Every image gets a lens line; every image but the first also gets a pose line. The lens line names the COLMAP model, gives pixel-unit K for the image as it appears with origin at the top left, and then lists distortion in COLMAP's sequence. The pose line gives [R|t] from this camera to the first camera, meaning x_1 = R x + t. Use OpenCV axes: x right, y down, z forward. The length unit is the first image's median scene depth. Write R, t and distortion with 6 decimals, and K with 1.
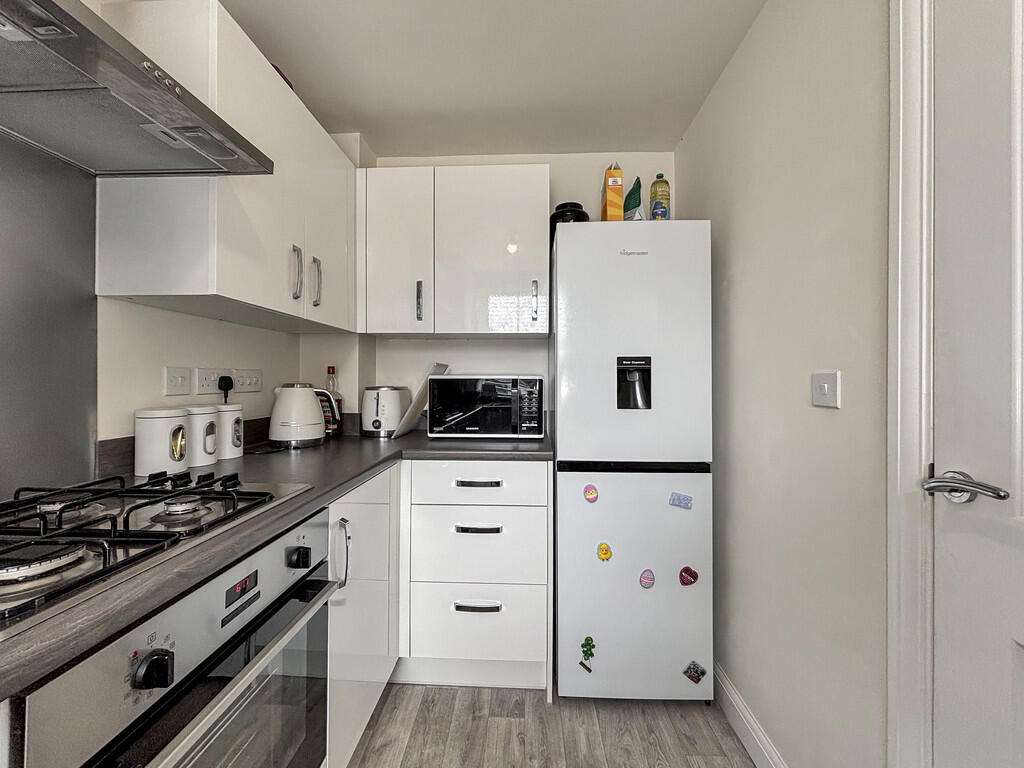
lens RADIAL K [[414.2, 0, 505.4], [0, 414.2, 379.1], [0, 0, 1]] dist [0.001634, 0.000128]
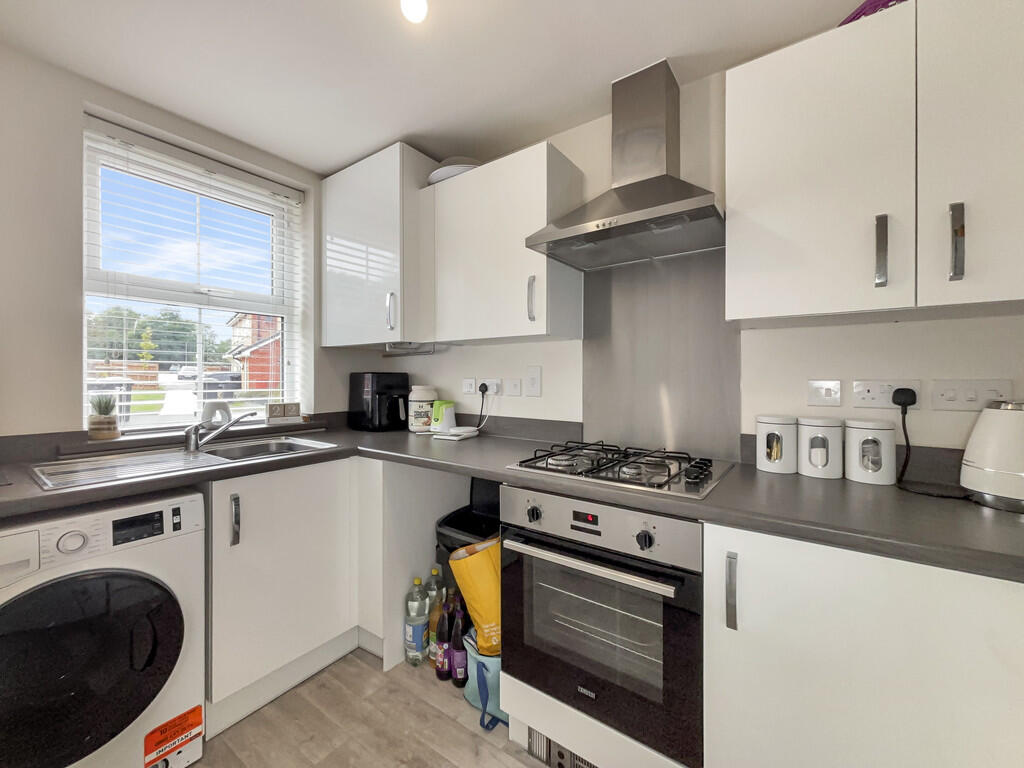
lens RADIAL K [[414.2, 0, 506.1], [0, 414.2, 378.6], [0, 0, 1]] dist [0.001634, 0.000128]
pose [[-0.551533, 0.001429, -0.834152, 0.448518], [-0.002857, 0.999989, 0.003603, -0.027250], [0.834148, 0.004371, -0.551523, 0.806057]]
